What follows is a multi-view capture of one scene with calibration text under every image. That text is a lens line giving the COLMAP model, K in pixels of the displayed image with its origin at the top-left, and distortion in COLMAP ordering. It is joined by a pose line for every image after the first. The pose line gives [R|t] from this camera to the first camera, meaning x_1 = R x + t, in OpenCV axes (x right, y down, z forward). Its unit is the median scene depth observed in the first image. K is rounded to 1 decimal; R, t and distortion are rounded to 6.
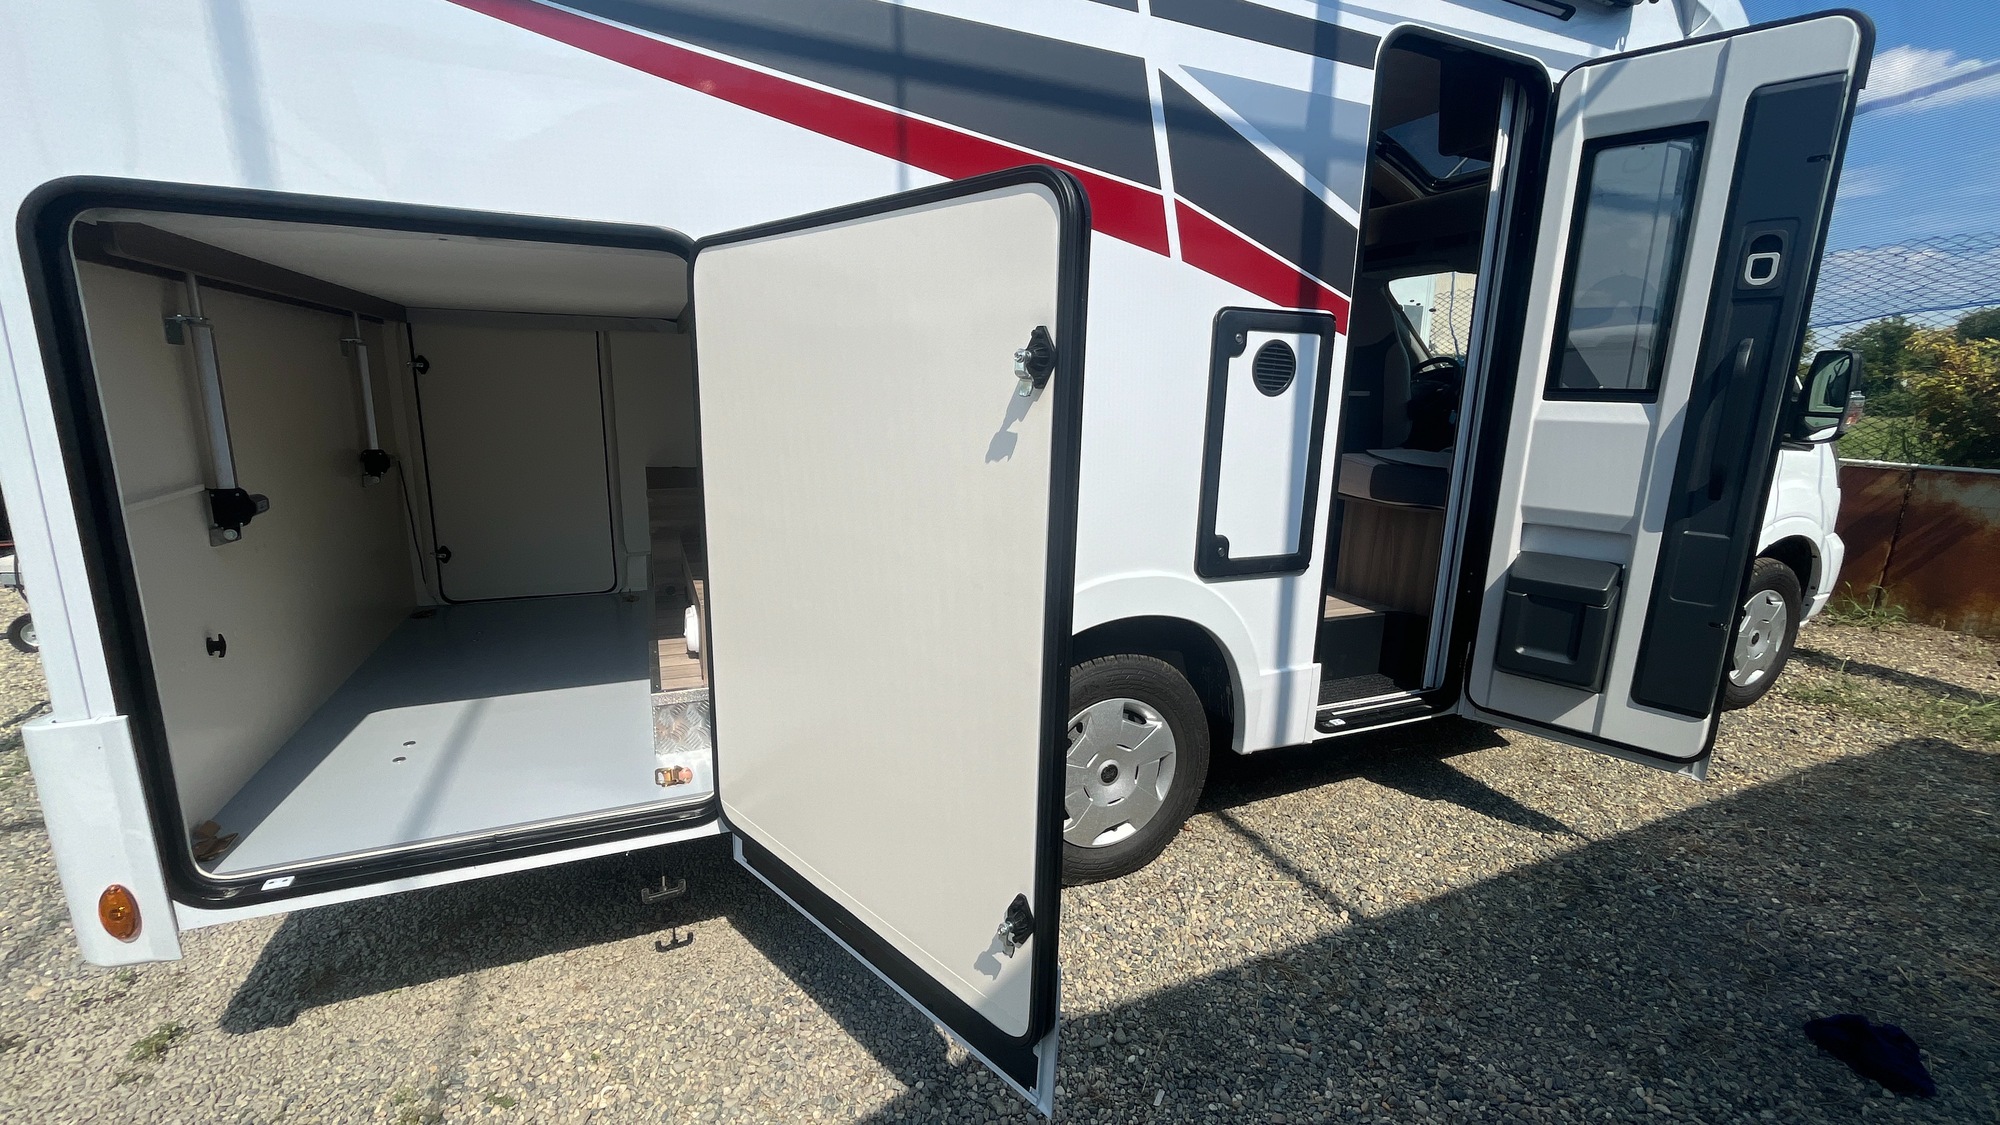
lens RADIAL K [[817.5, 0, 997.1], [0, 817.5, 558.8], [0, 0, 1]] dist [-0.001211, -0.000879]
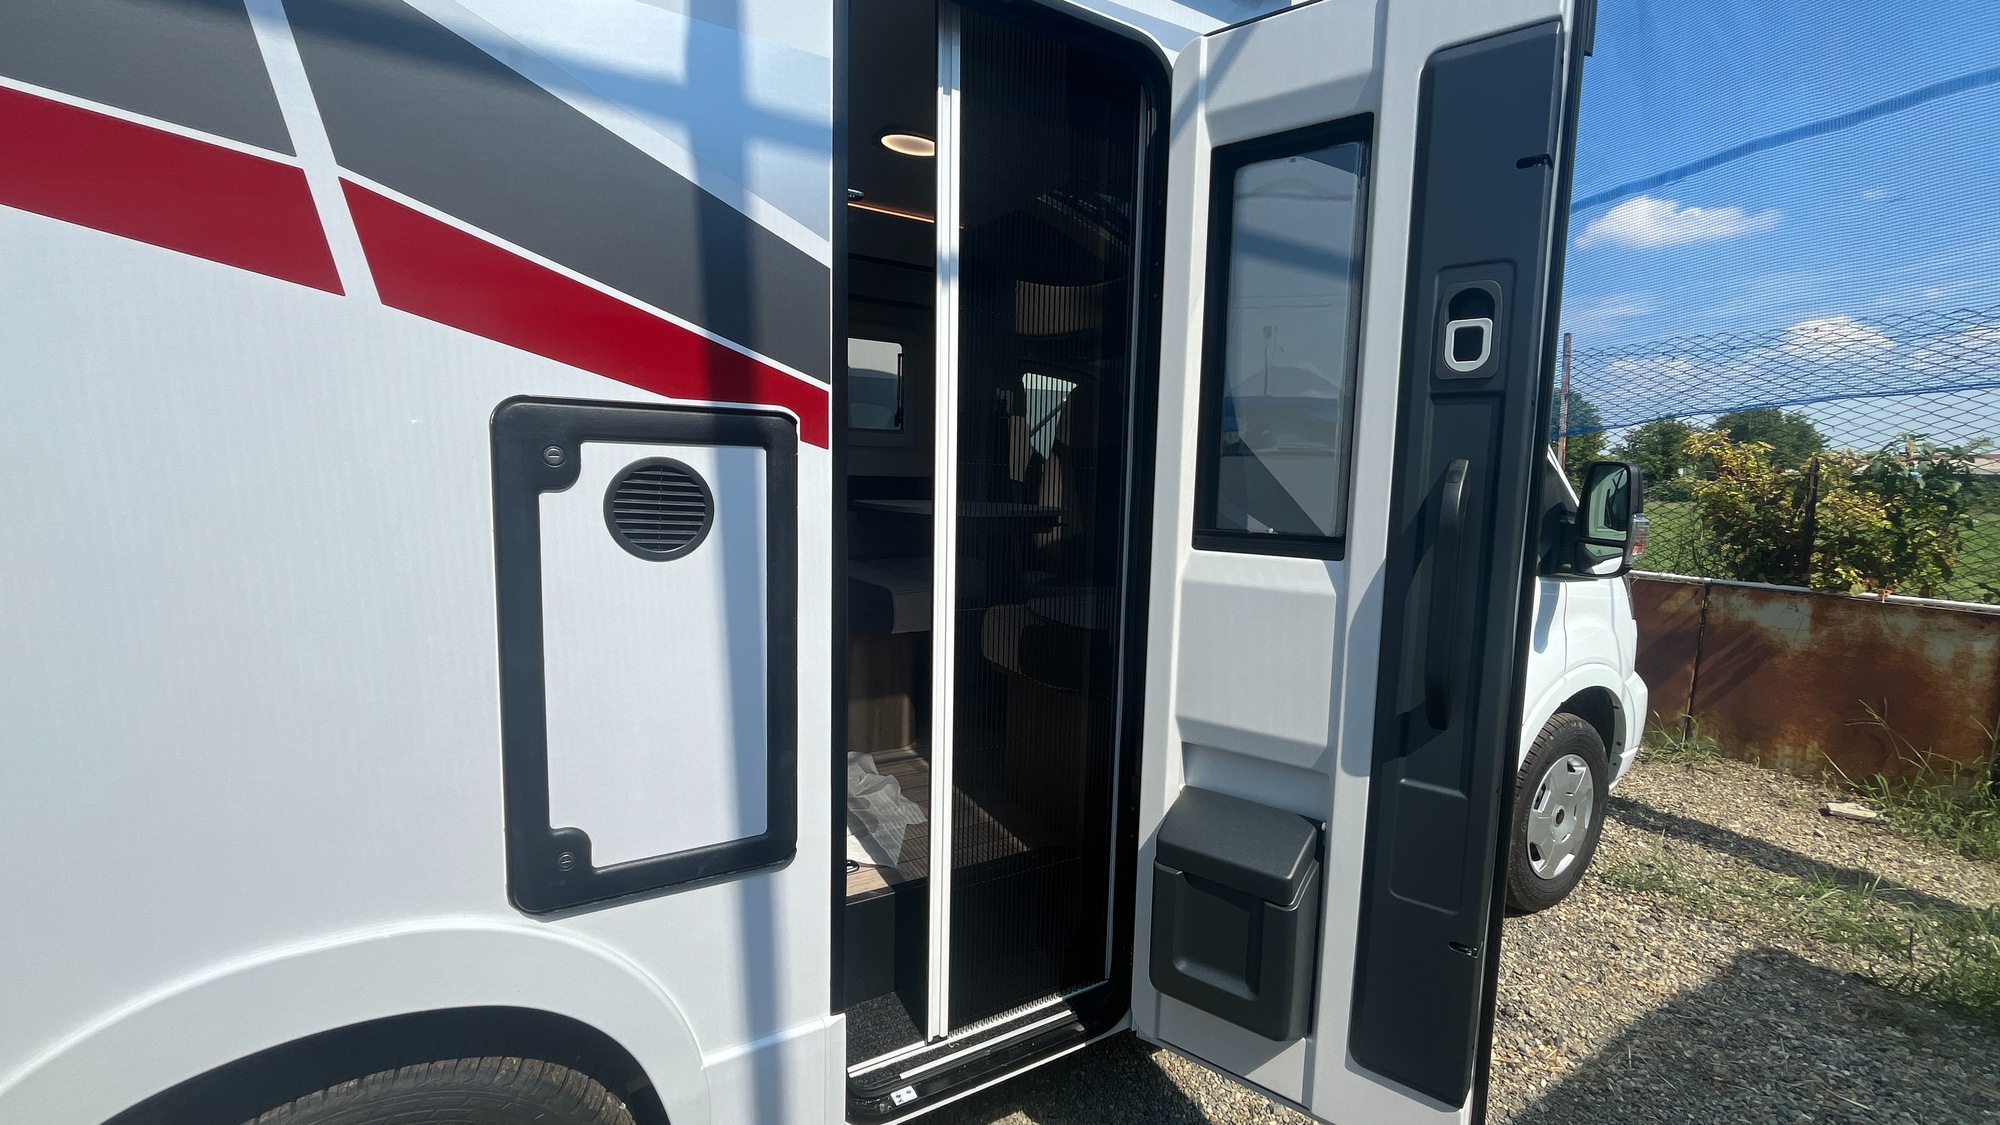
lens RADIAL K [[817.5, 0, 997.1], [0, 817.5, 558.8], [0, 0, 1]] dist [-0.001211, -0.000879]
pose [[0.991118, -0.012989, 0.132349, 0.419888], [0.026806, 0.994304, -0.103159, -0.121277], [-0.130255, 0.105790, 0.985820, 0.387068]]
